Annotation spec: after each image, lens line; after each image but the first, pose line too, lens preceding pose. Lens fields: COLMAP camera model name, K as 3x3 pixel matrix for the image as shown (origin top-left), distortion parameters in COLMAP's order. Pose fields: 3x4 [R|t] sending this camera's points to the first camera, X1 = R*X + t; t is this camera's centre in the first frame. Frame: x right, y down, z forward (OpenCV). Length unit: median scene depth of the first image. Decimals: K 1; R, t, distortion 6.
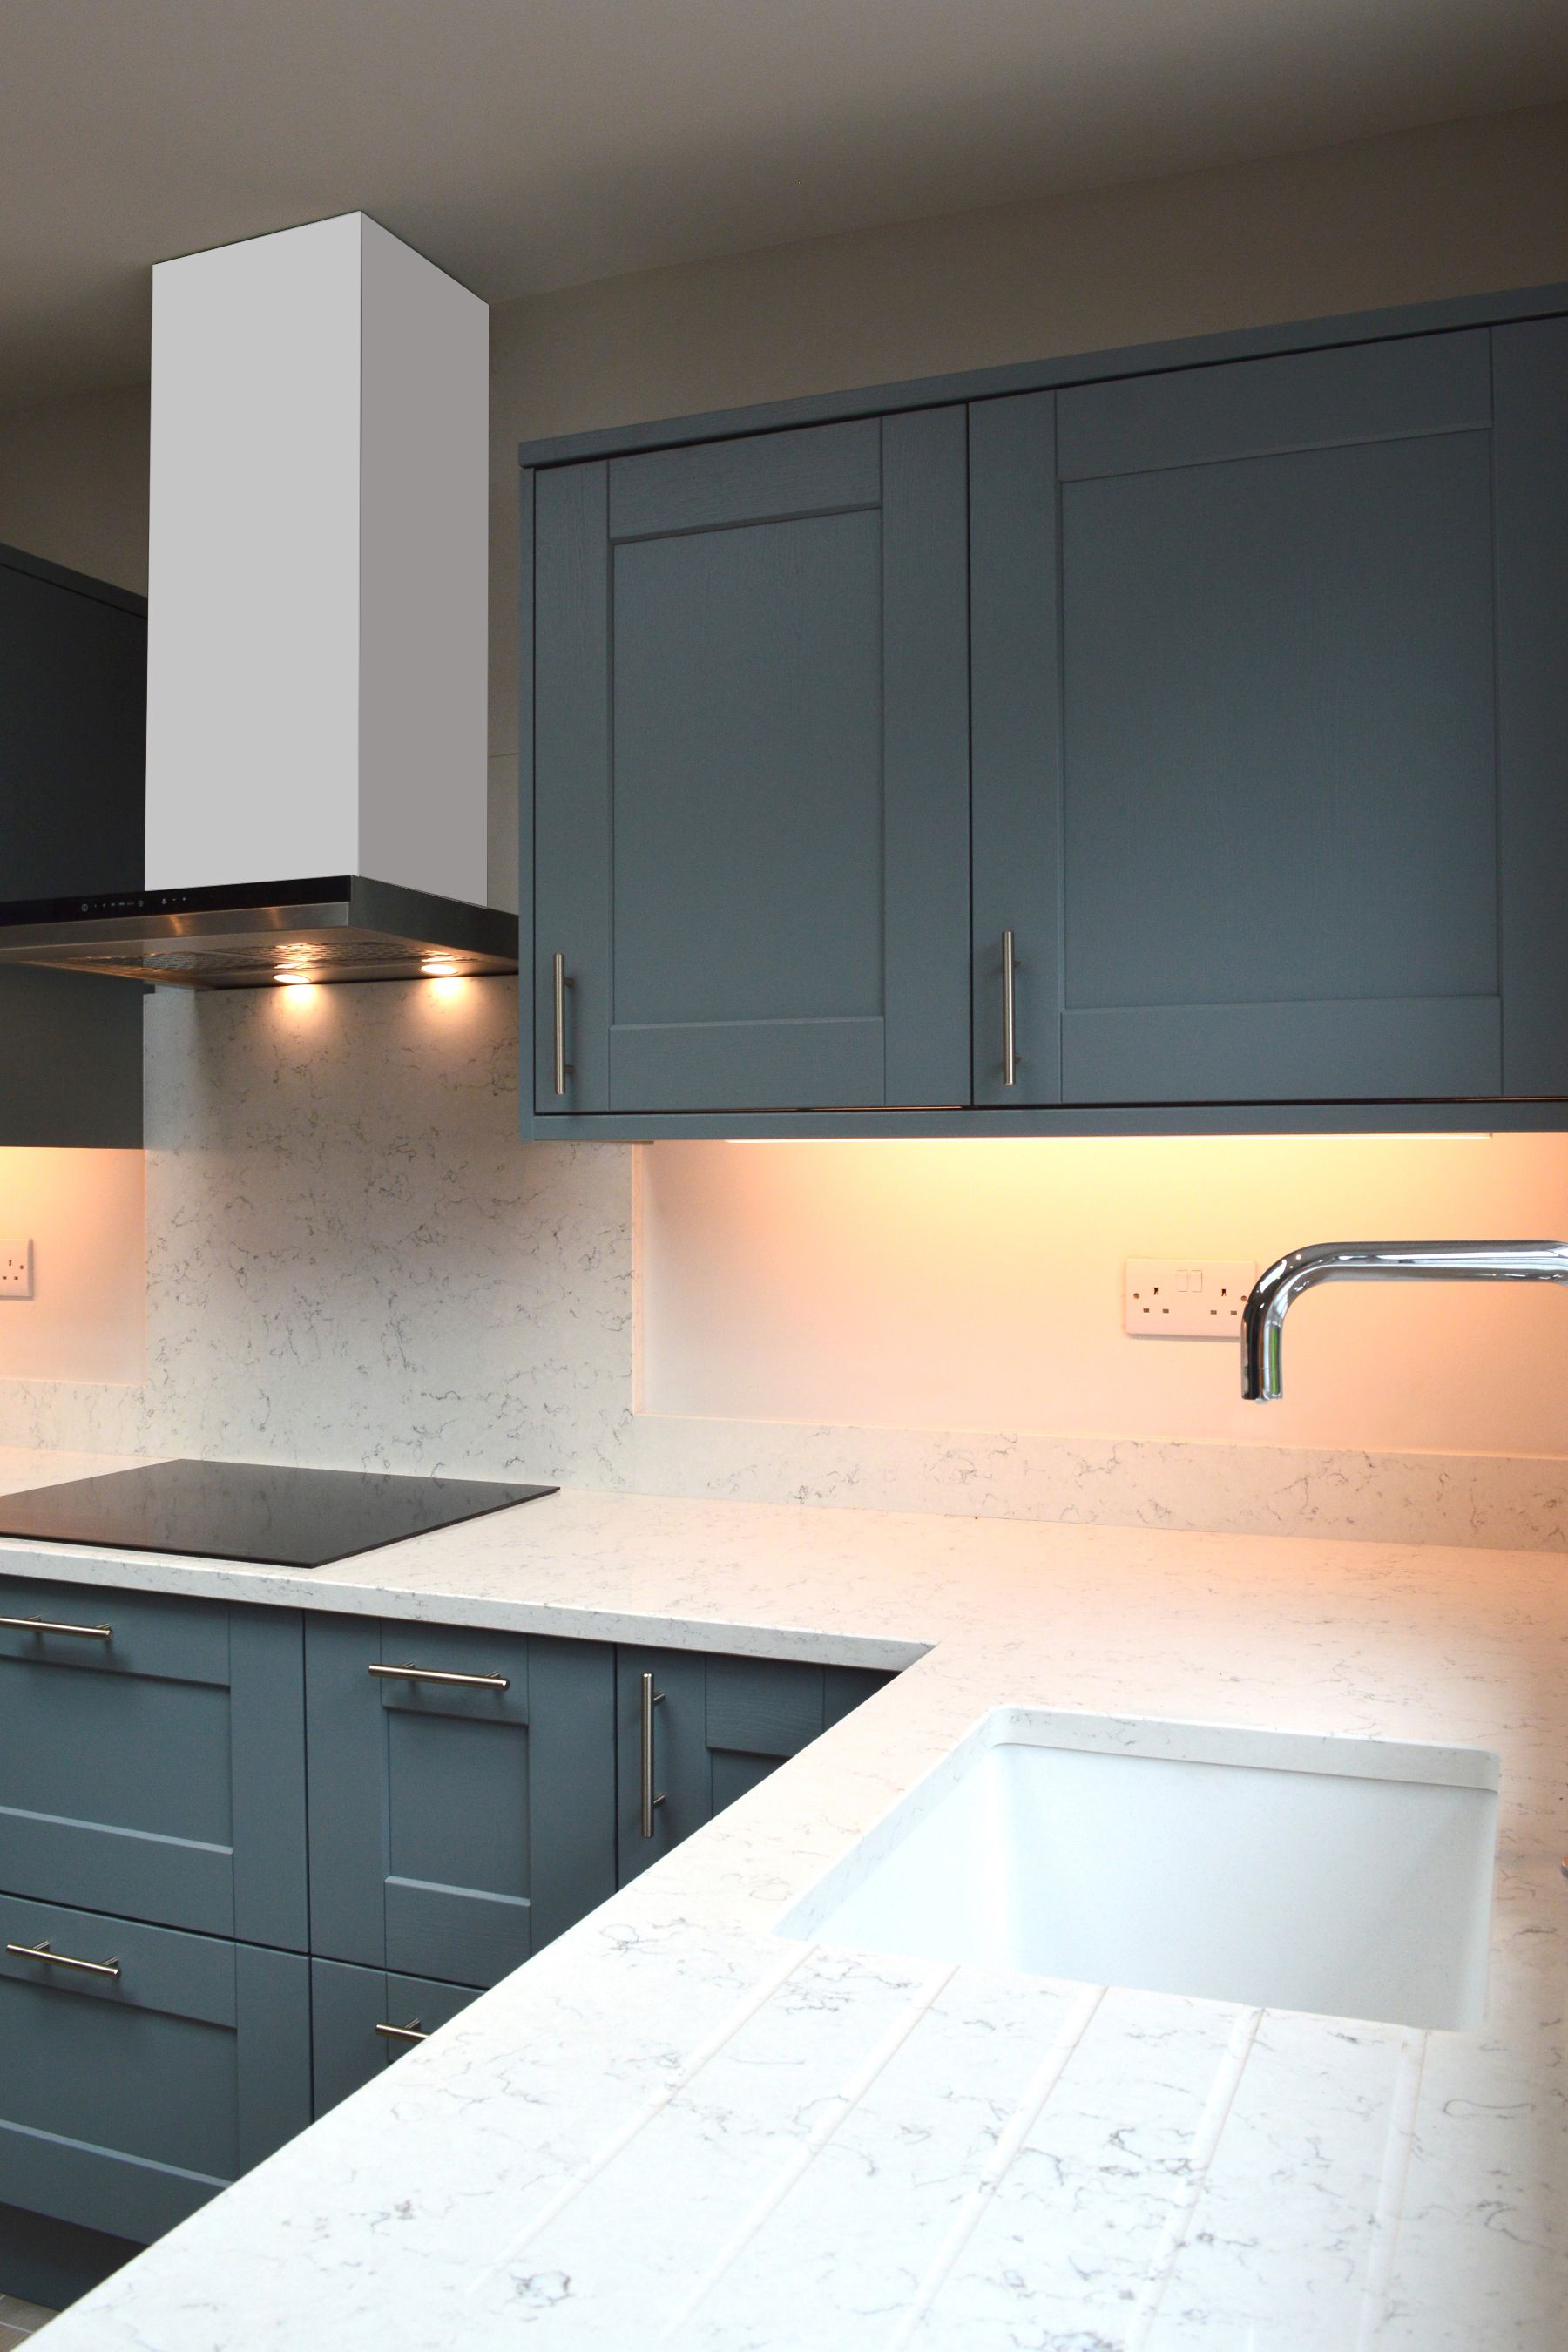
lens RADIAL K [[1980.9, 0, 773.9], [0, 1980.9, 1183.9], [0, 0, 1]] dist [-0.087633, 0.012873]
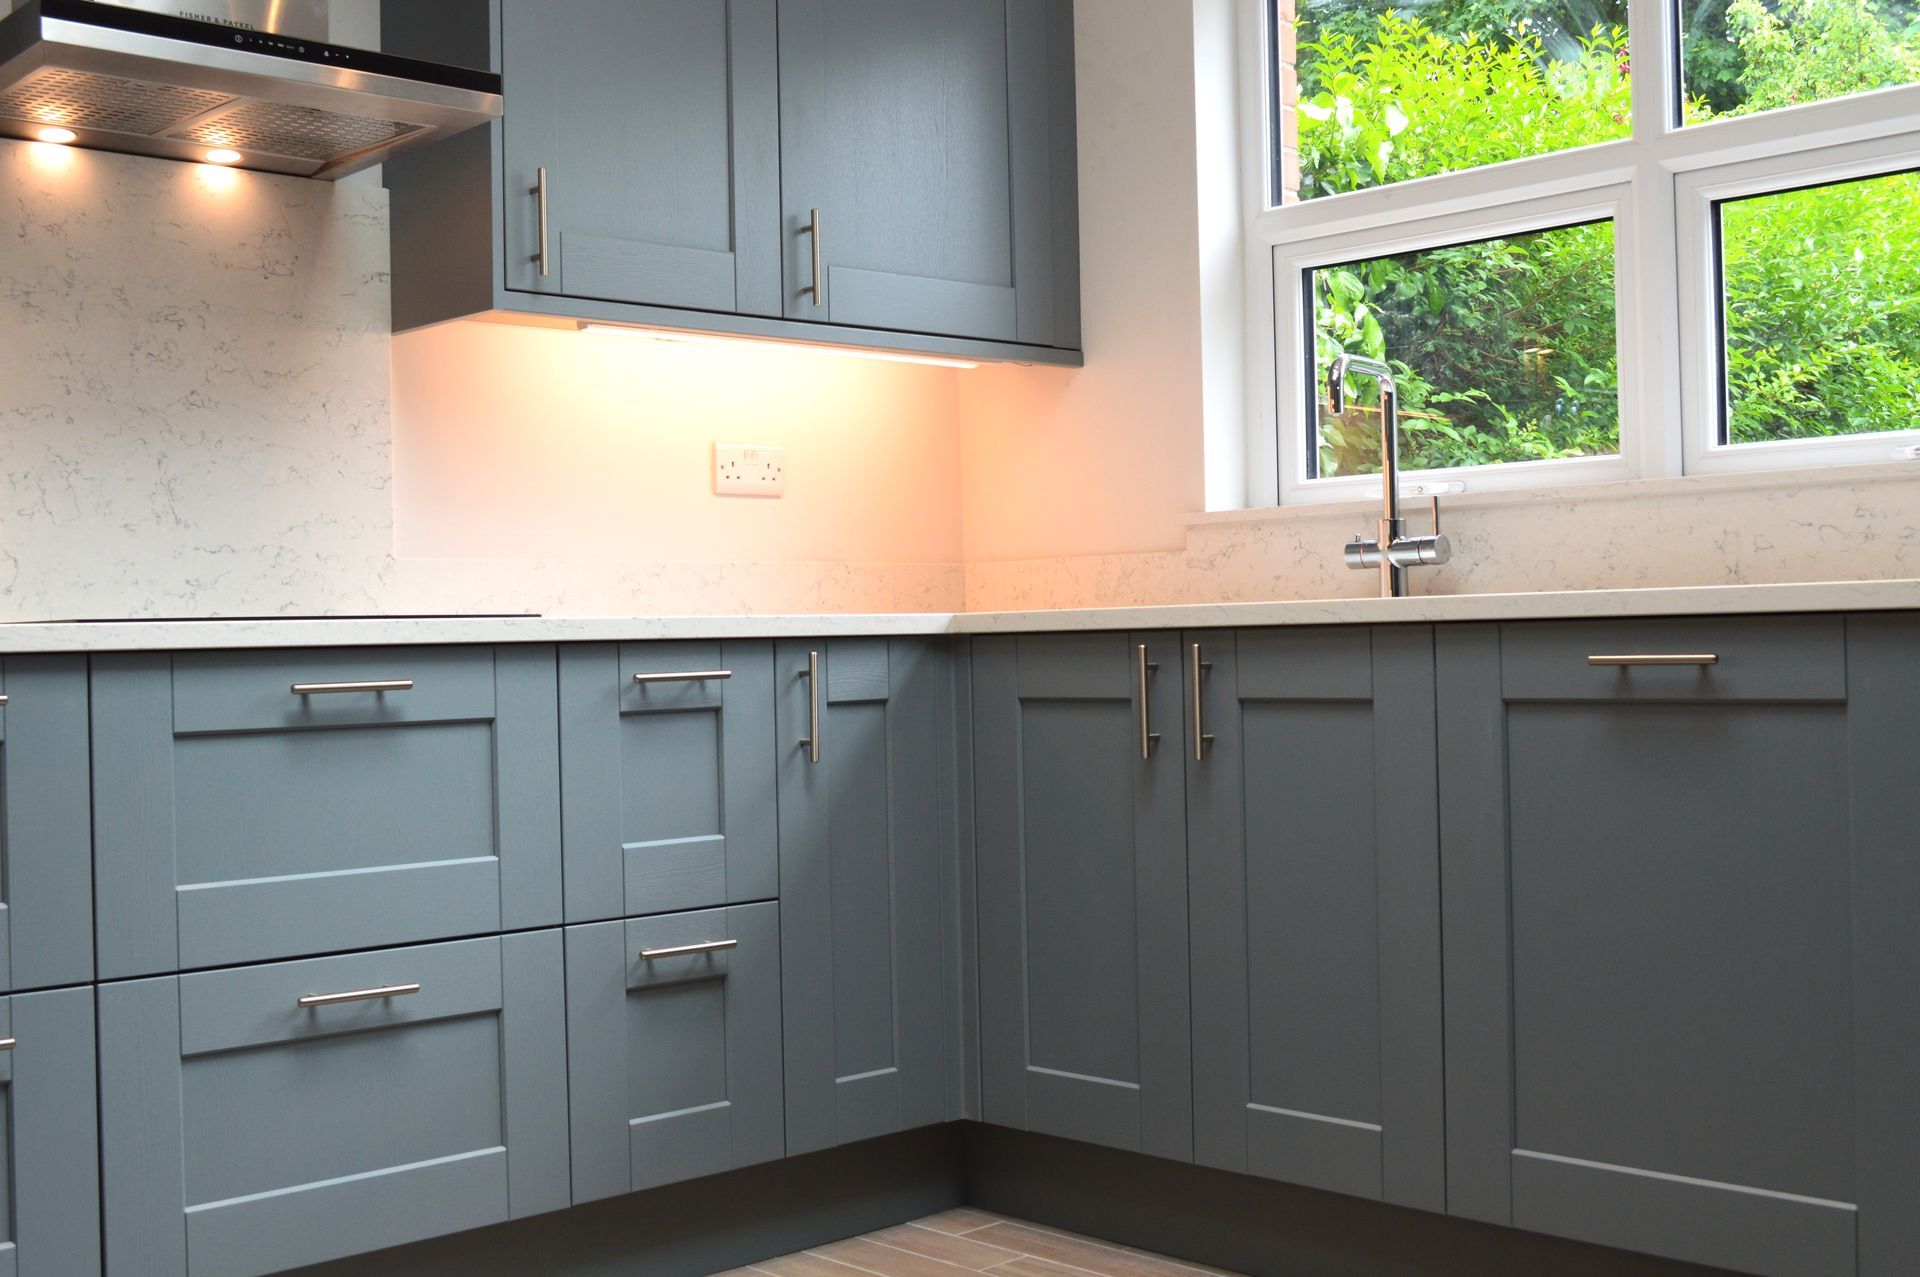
lens RADIAL K [[2175.0, 0, 945.8], [0, 2175.0, 615.6], [0, 0, 1]] dist [-0.047263, 0.000000]
pose [[0.411570, 0.004055, 0.911369, -1.273504], [0.029746, 0.999398, -0.017879, 0.207689], [-0.910893, 0.034468, 0.411201, 0.177209]]
